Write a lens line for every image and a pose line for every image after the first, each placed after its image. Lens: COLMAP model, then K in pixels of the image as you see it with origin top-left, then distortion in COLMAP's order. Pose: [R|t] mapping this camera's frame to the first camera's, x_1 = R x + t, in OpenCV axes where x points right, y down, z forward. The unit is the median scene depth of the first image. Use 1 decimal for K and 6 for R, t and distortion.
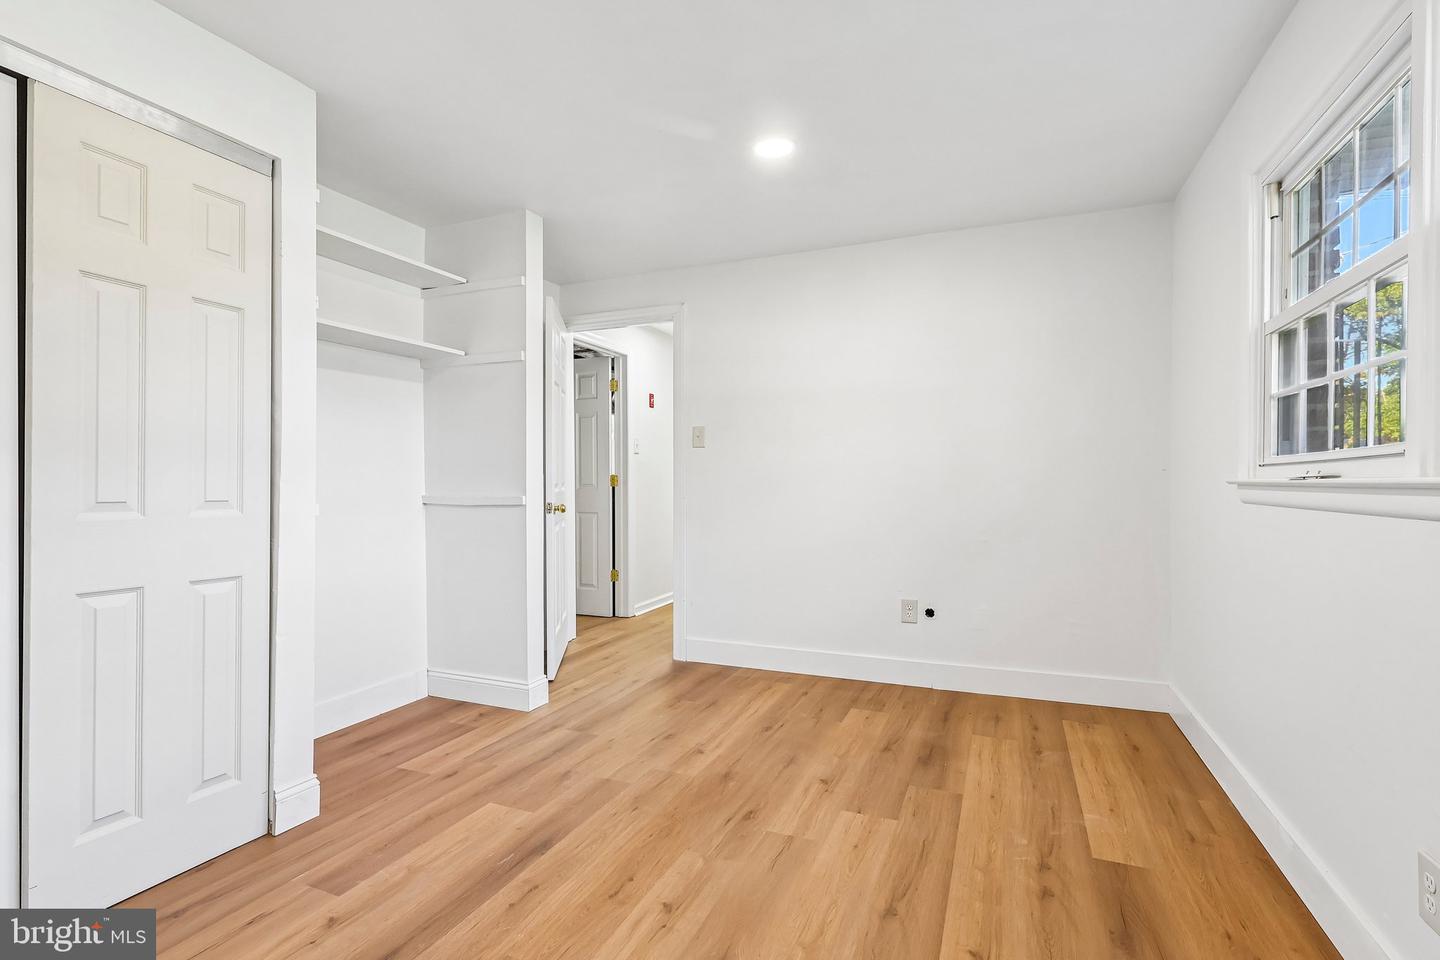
lens RADIAL K [[701.7, 0, 720.1], [0, 701.7, 480.7], [0, 0, 1]] dist [-0.018459, 0.000086]
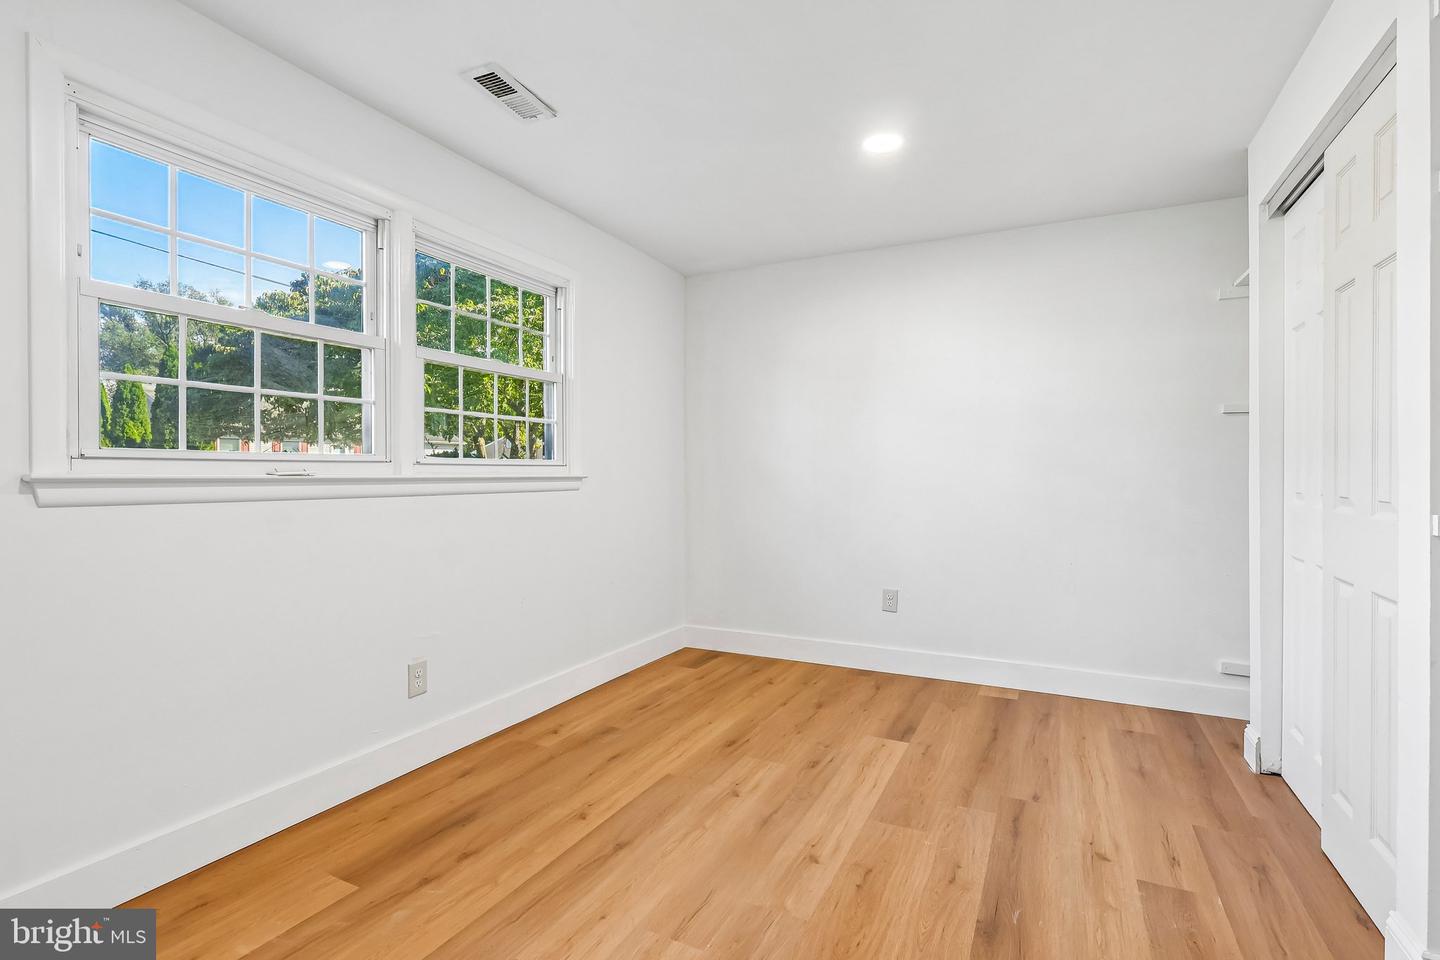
lens RADIAL K [[652.3, 0, 719.3], [0, 652.3, 478.8], [0, 0, 1]] dist [0.022406, 0.000282]
pose [[-0.997505, -0.000136, 0.070599, 0.001207], [-0.000063, 0.999999, 0.001046, 0.001925], [-0.070599, 0.001039, -0.997504, 1.948364]]
